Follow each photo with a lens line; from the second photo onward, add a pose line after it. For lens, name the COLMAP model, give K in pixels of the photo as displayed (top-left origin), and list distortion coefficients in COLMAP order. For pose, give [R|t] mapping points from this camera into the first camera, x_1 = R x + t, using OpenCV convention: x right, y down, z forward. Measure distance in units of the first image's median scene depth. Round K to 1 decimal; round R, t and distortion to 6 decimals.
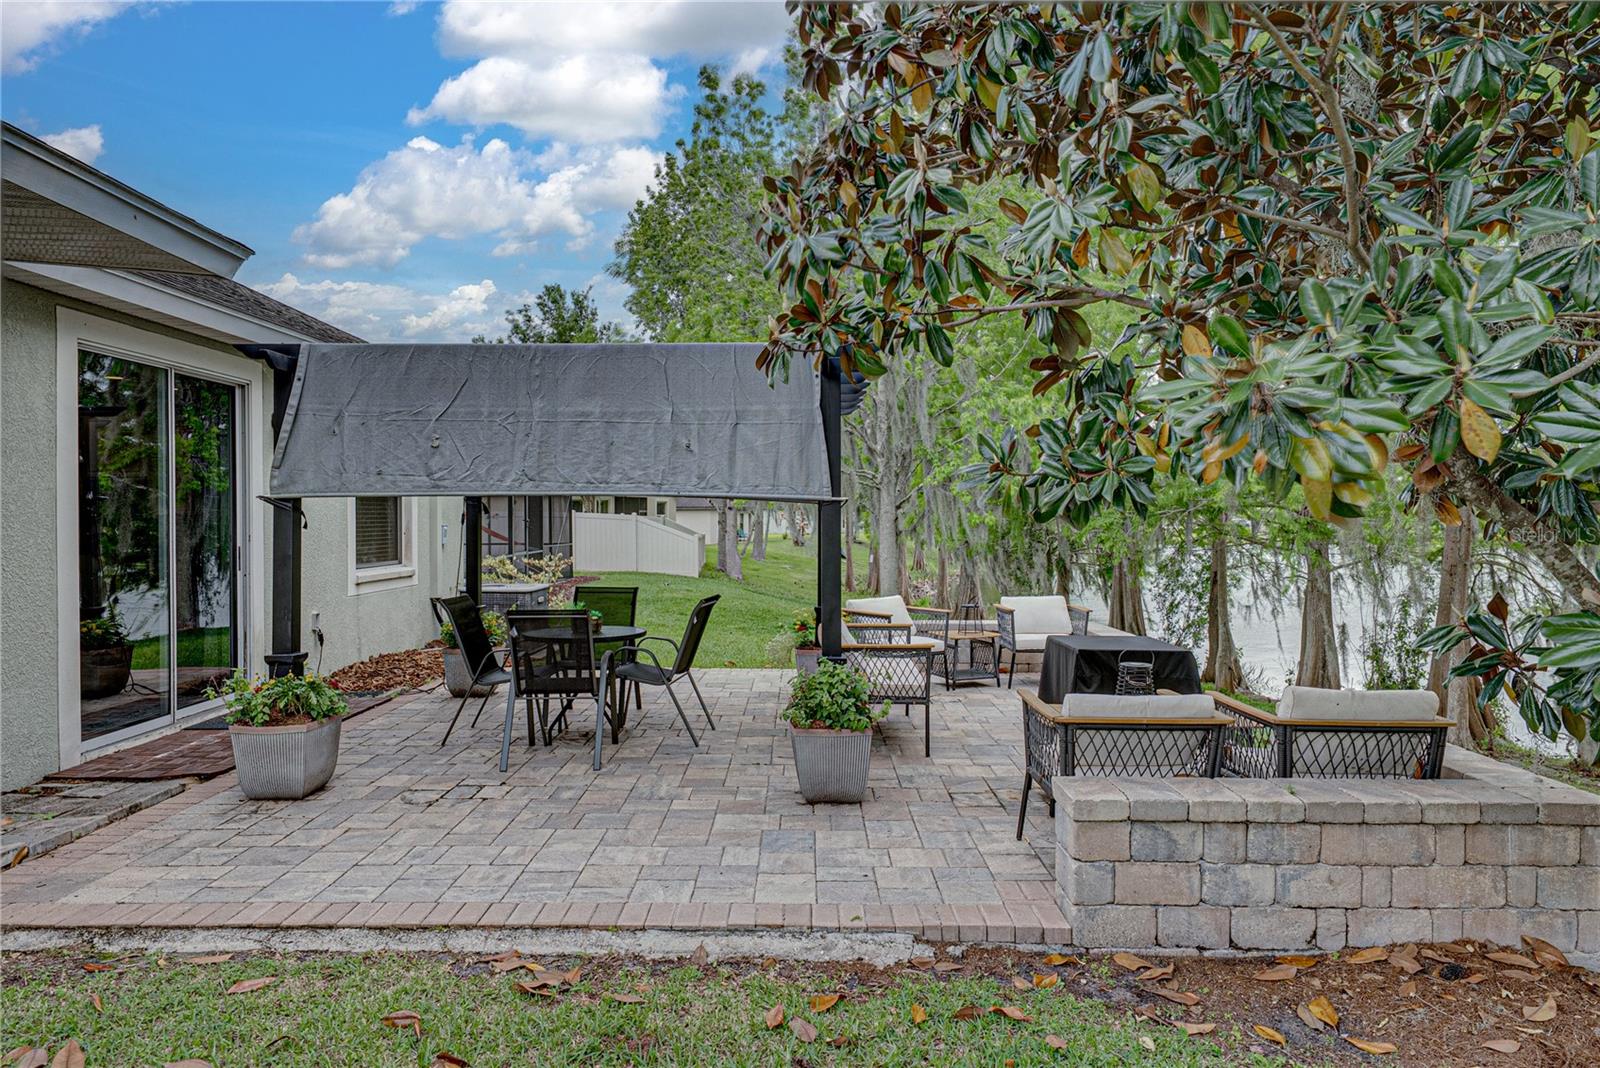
lens RADIAL K [[993.5, 0, 800.0], [0, 993.5, 534.0], [0, 0, 1]] dist [0.001147, 0.001858]
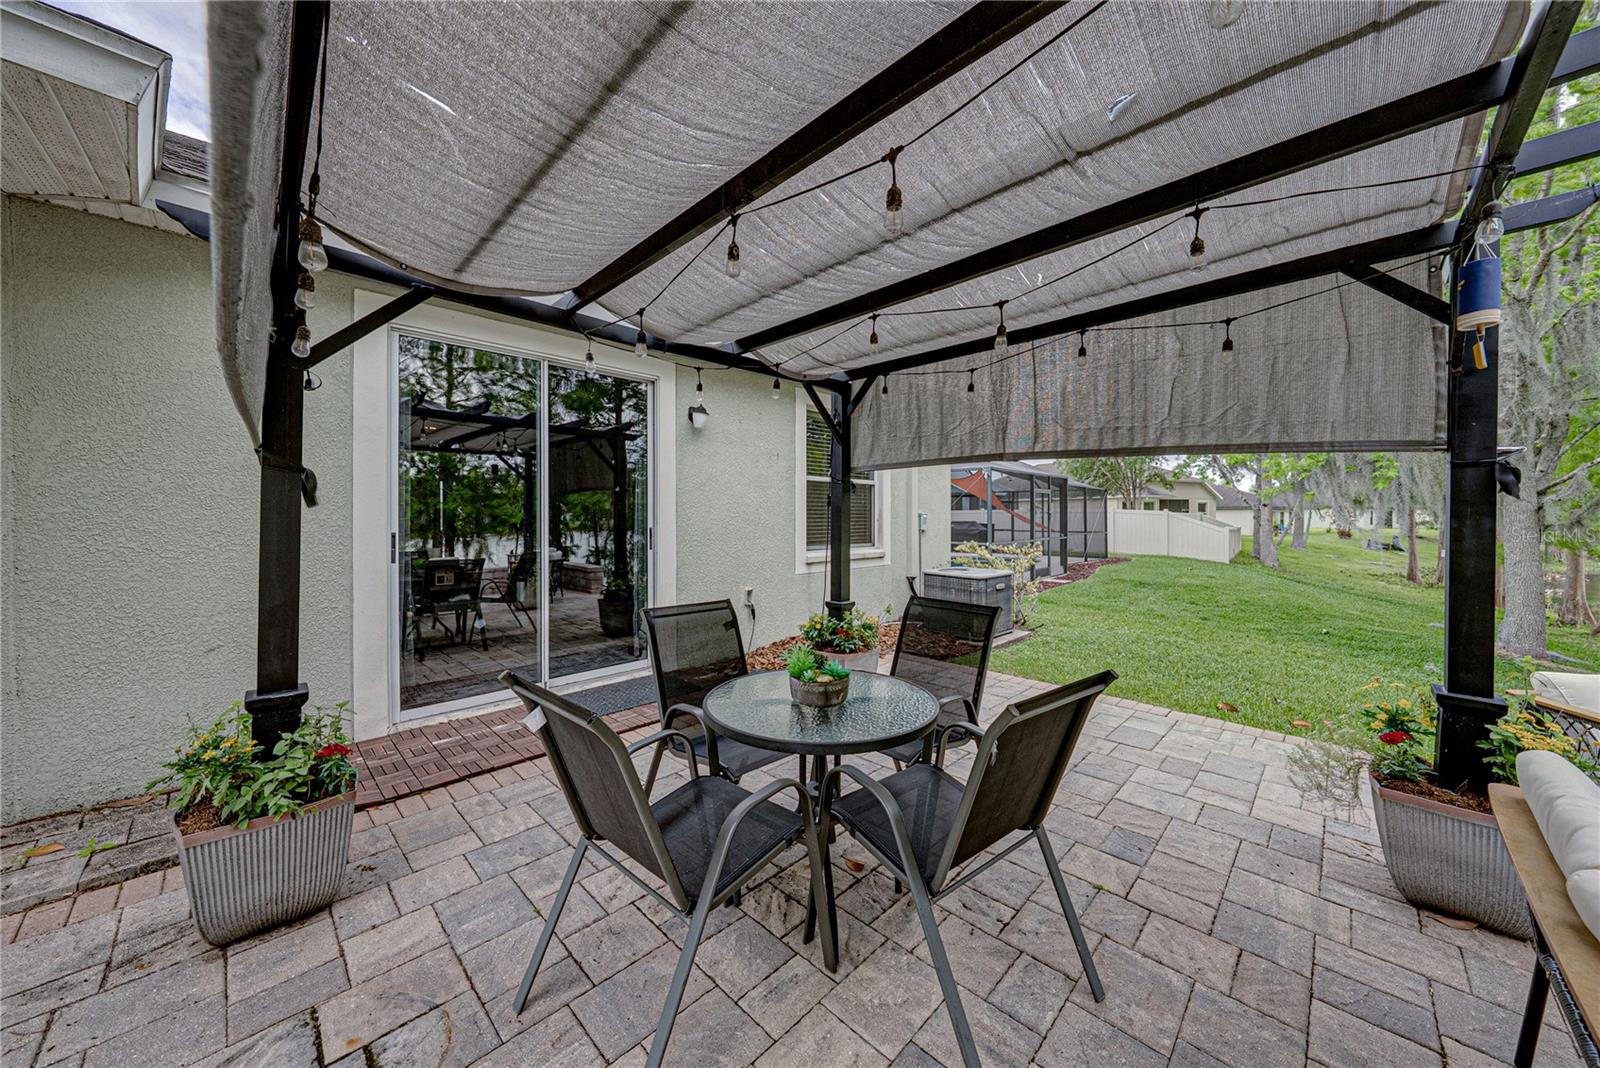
lens RADIAL K [[532.3, 0, 818.2], [0, 532.3, 521.1], [0, 0, 1]] dist [-0.001377, -0.000022]
pose [[0.711951, 0.007188, -0.702192, -0.011709], [-0.012480, 0.999919, -0.002417, 0.002951], [0.702118, 0.010484, 0.711983, 0.504965]]
